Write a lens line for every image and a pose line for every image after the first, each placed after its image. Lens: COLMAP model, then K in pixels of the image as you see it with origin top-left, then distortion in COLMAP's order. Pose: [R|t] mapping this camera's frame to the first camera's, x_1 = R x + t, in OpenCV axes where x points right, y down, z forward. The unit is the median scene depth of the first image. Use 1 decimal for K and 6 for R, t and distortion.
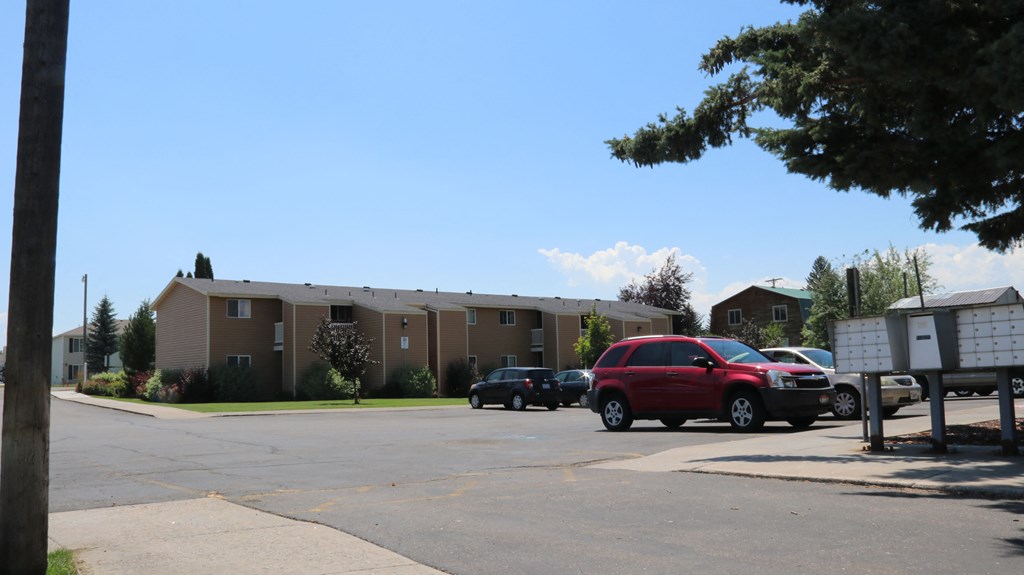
lens RADIAL K [[841.5, 0, 504.8], [0, 841.5, 300.7], [0, 0, 1]] dist [-0.184021, 0.140468]
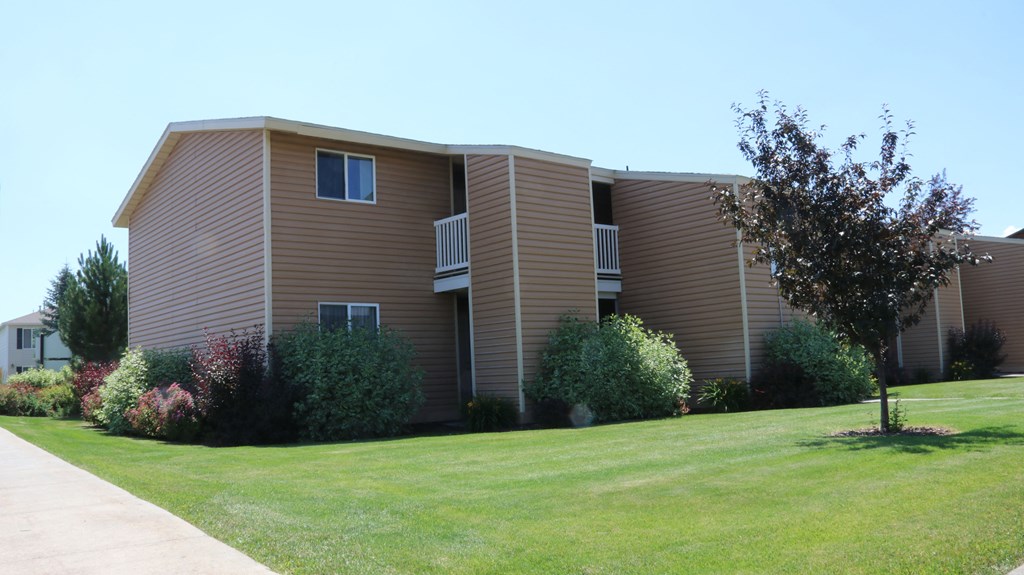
lens RADIAL K [[843.4, 0, 504.9], [0, 843.4, 303.7], [0, 0, 1]] dist [-0.180765, 0.138037]
pose [[0.999755, -0.020408, 0.008618, -0.244347], [0.020385, 0.999789, 0.002670, 0.063628], [-0.008670, -0.002493, 0.999959, 0.598737]]
